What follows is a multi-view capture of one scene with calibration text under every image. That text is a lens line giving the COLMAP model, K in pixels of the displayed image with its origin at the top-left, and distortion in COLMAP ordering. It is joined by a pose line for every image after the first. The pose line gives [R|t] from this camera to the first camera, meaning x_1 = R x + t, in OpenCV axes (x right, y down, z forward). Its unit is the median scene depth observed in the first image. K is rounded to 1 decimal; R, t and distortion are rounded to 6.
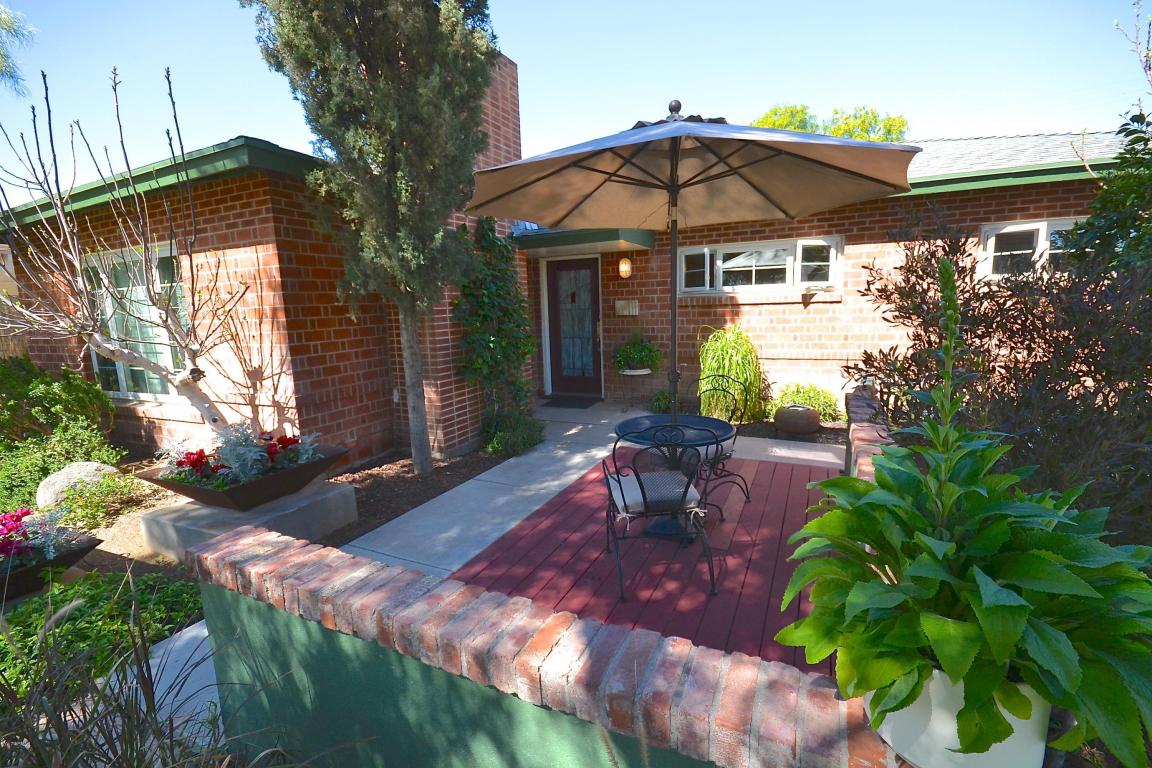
lens RADIAL K [[512.9, 0, 581.9], [0, 512.9, 383.0], [0, 0, 1]] dist [-0.002042, -0.000884]
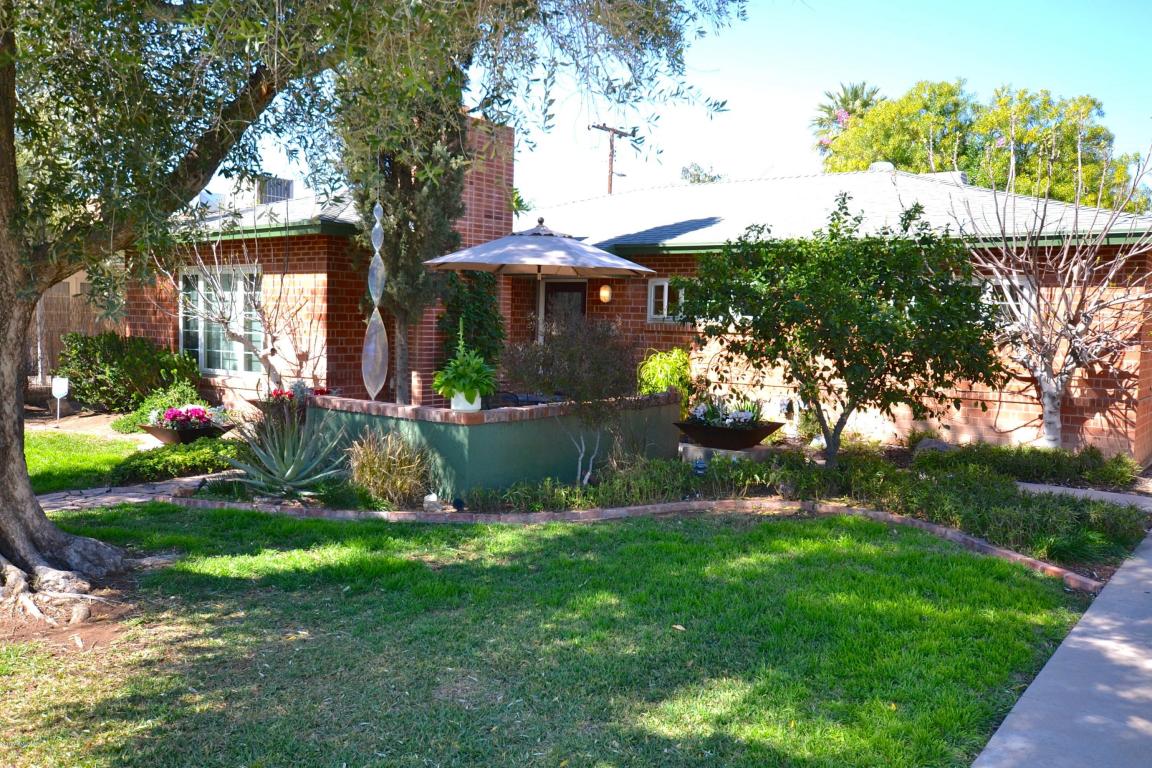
lens RADIAL K [[941.0, 0, 573.3], [0, 941.0, 389.7], [0, 0, 1]] dist [0.049180, 0.006266]
pose [[0.975945, 0.072340, -0.205664, 0.598995], [-0.088853, 0.993424, -0.072213, 0.176744], [0.199088, 0.088750, 0.975955, -1.293170]]
